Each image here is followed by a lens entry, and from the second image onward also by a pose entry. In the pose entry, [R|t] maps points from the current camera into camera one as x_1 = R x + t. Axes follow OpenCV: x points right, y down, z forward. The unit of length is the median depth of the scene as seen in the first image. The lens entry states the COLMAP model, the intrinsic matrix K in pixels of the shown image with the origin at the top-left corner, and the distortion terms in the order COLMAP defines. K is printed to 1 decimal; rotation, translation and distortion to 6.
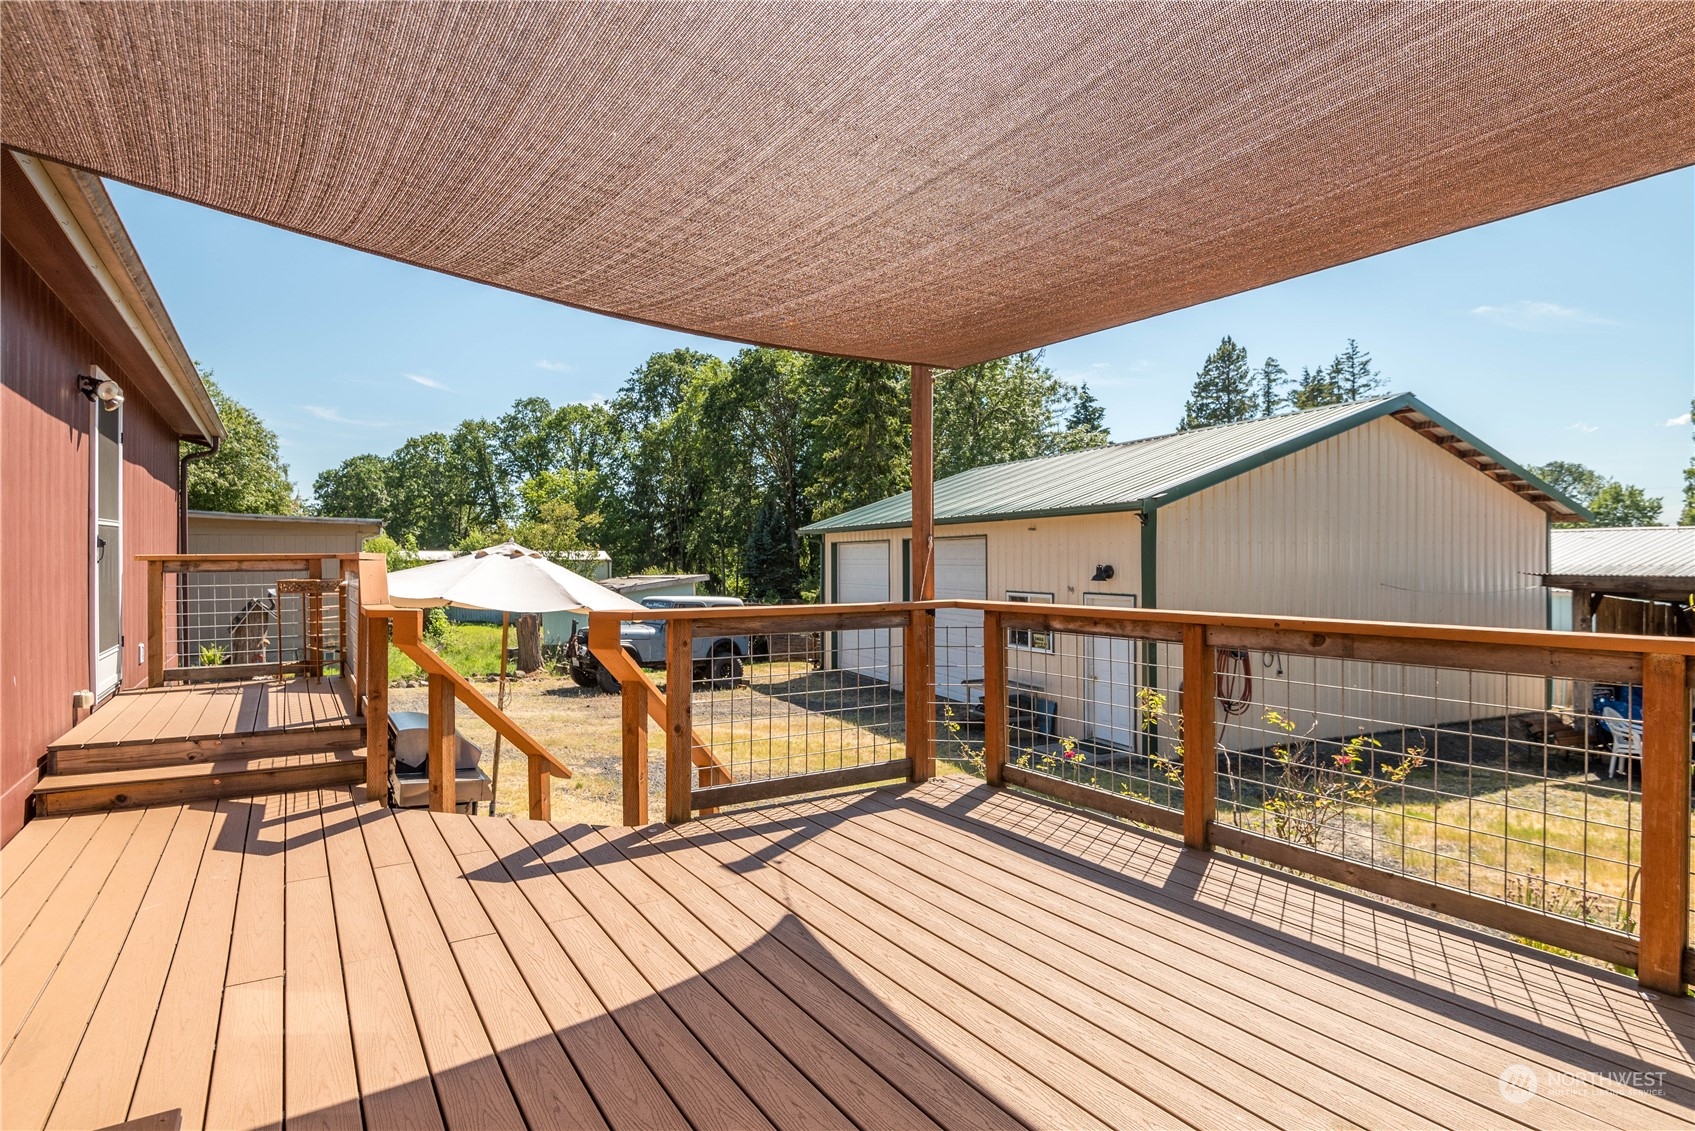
lens RADIAL K [[893.3, 0, 845.4], [0, 893.3, 558.3], [0, 0, 1]] dist [-0.019924, -0.001024]
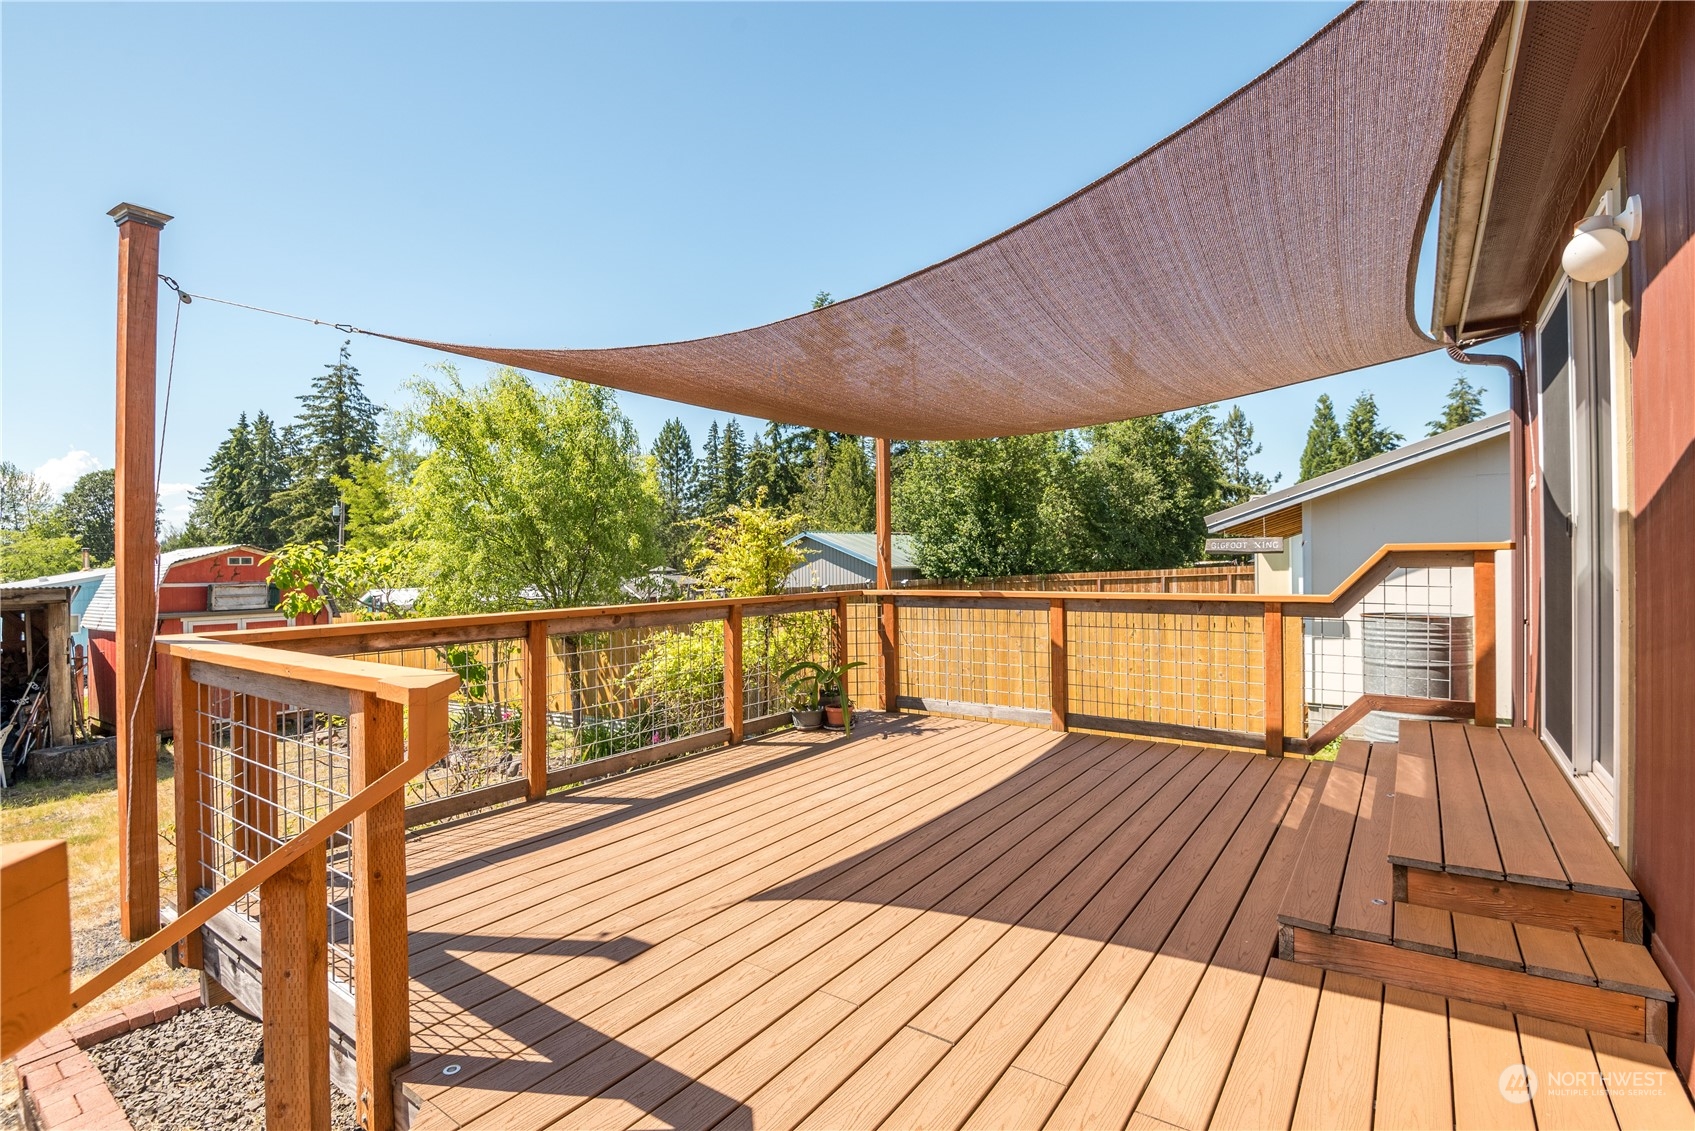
lens RADIAL K [[806.8, 0, 847.5], [0, 806.8, 565.5], [0, 0, 1]] dist [-0.027207, -0.000869]
pose [[-0.389016, 0.000624, 0.921231, -0.834429], [0.010429, 0.999939, 0.003727, -0.003361], [-0.921172, 0.011057, -0.388998, 1.057882]]
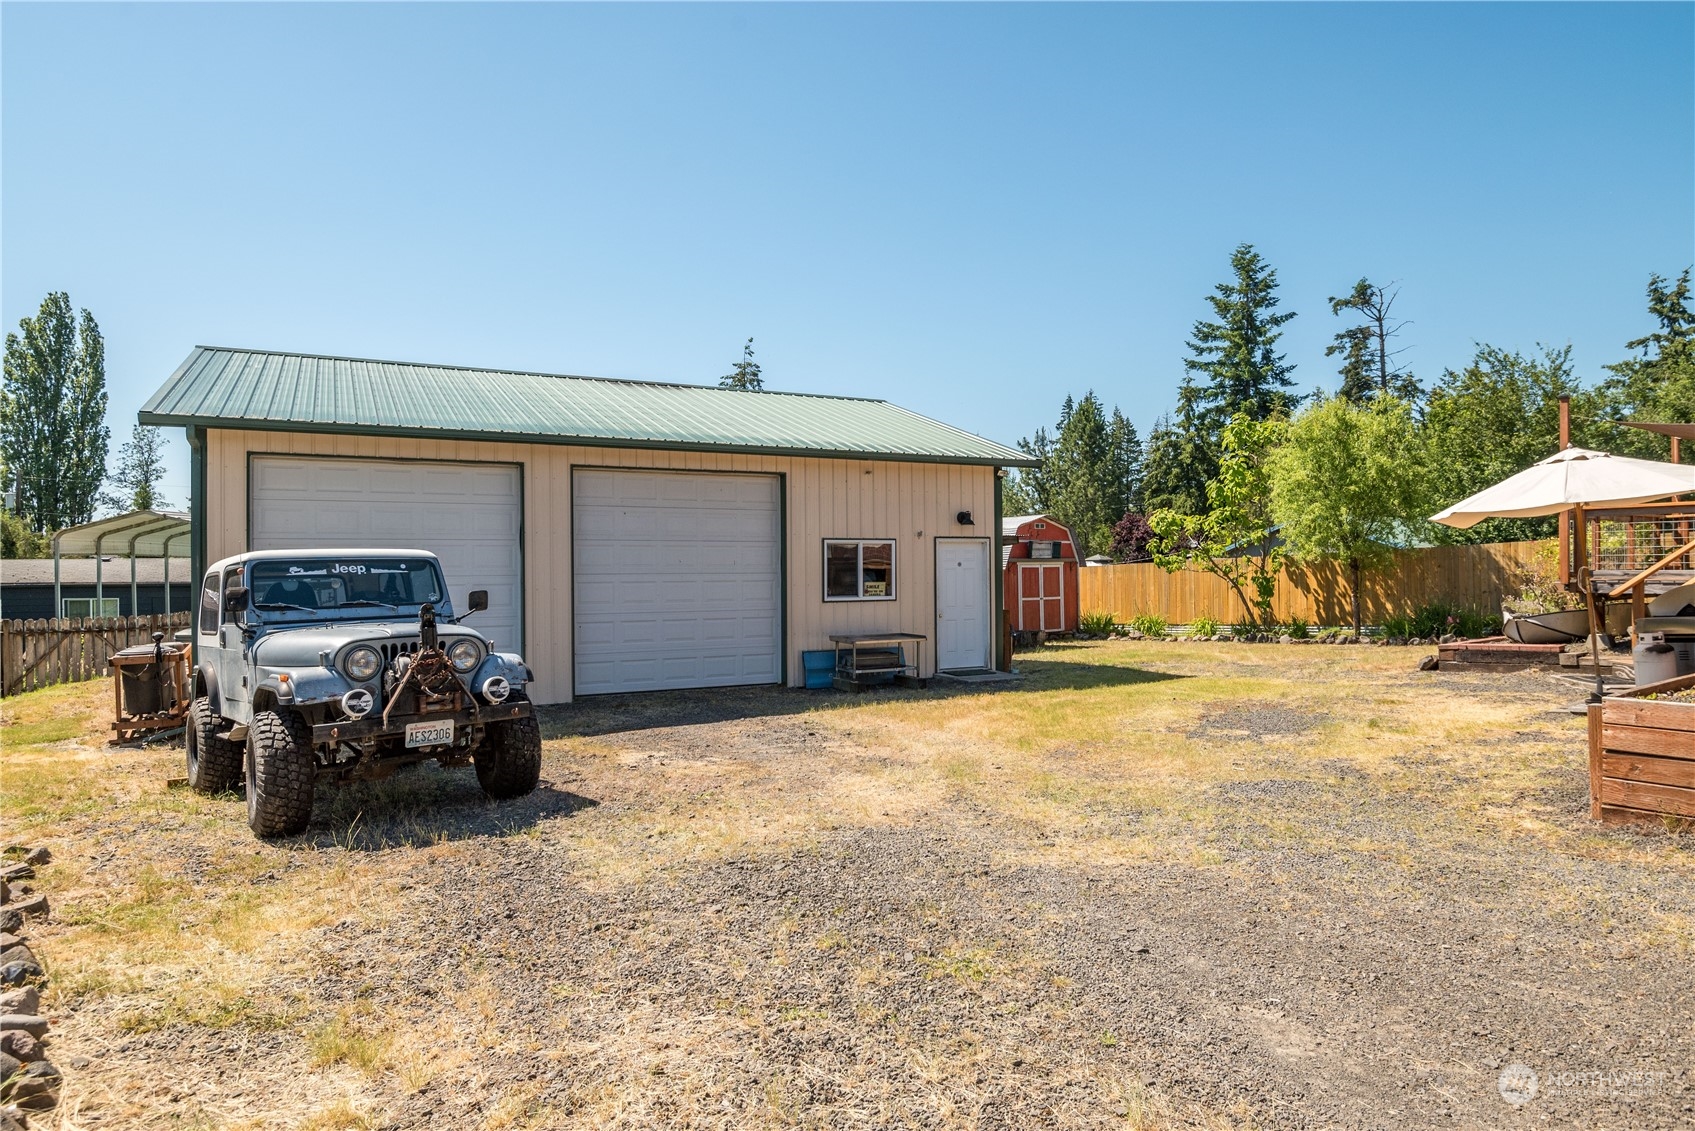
lens RADIAL K [[995.0, 0, 849.7], [0, 995.0, 576.4], [0, 0, 1]] dist [-0.019525, -0.003687]
pose [[-0.065302, -0.005857, 0.997848, -3.364462], [0.009085, 0.999938, 0.006464, 0.270351], [-0.997824, 0.009487, -0.065245, 4.276532]]
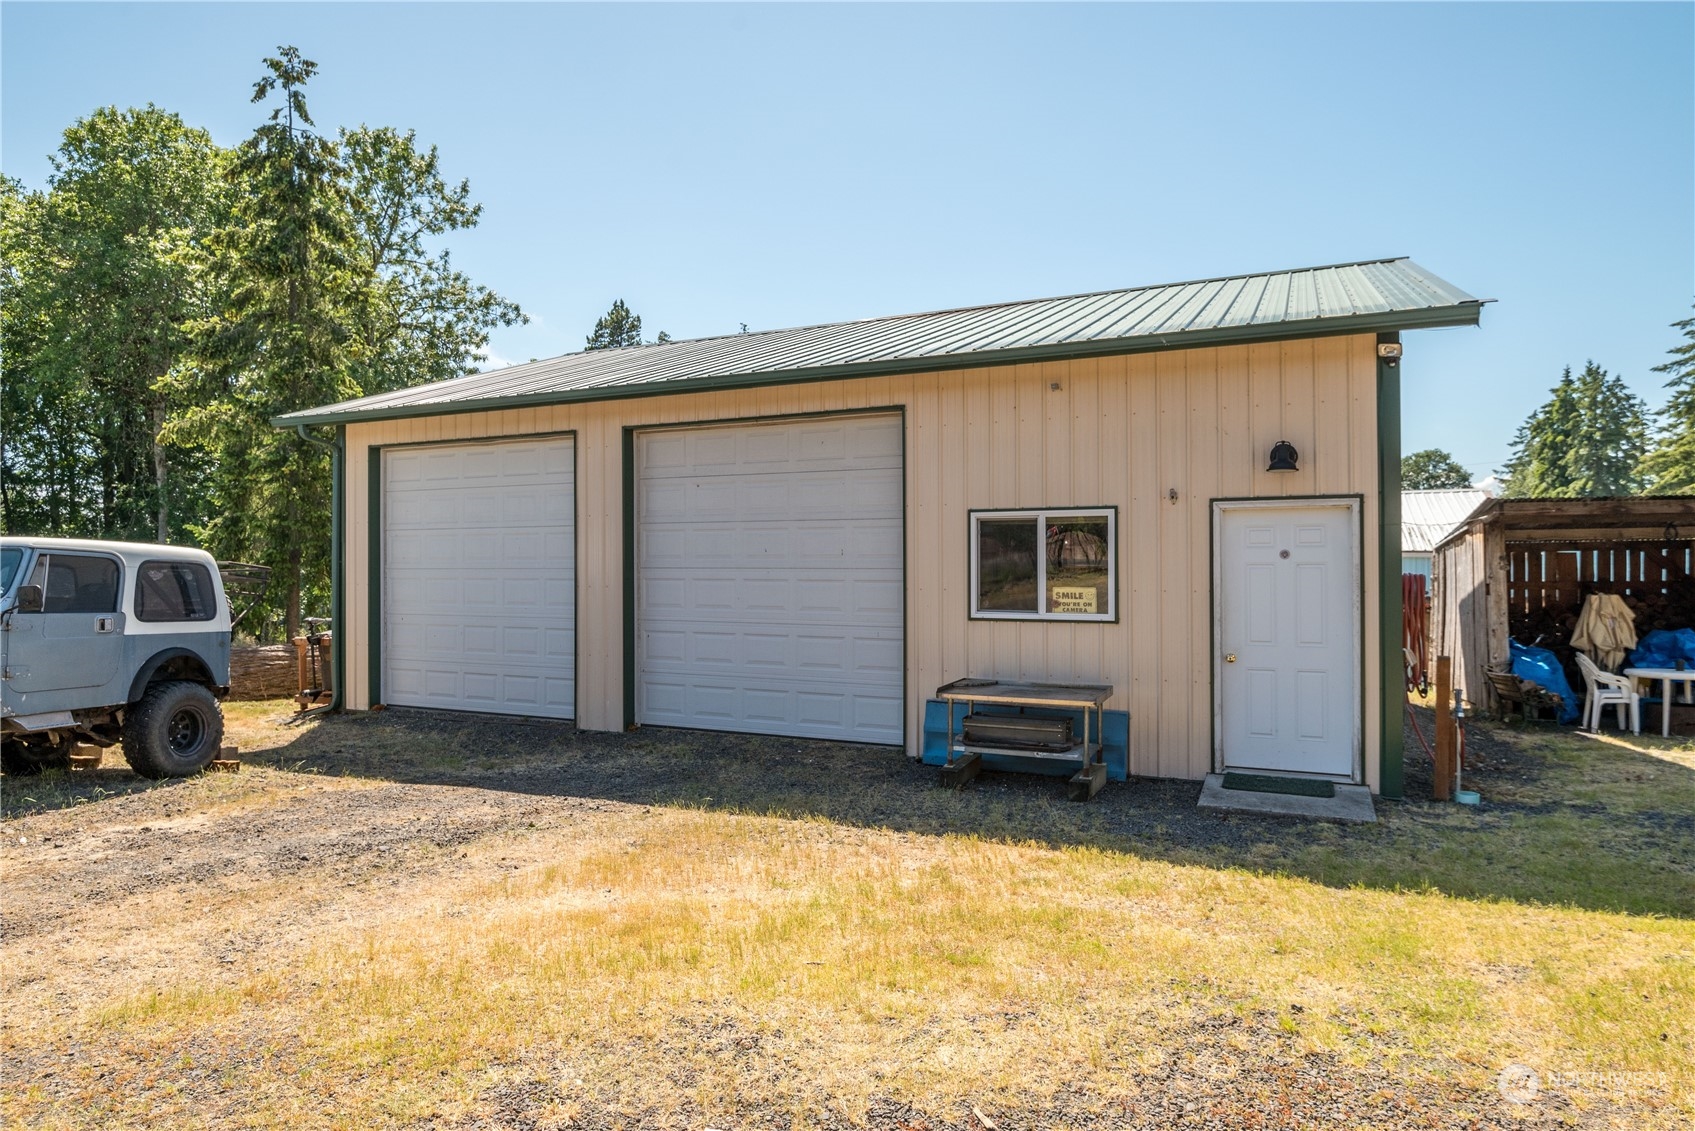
lens RADIAL K [[995.0, 0, 849.7], [0, 995.0, 576.4], [0, 0, 1]] dist [-0.019525, -0.003687]
pose [[0.748798, -0.007198, 0.662759, -0.998133], [0.002385, 0.999964, 0.008166, 0.278694], [-0.662794, -0.004534, 0.748788, 2.478380]]
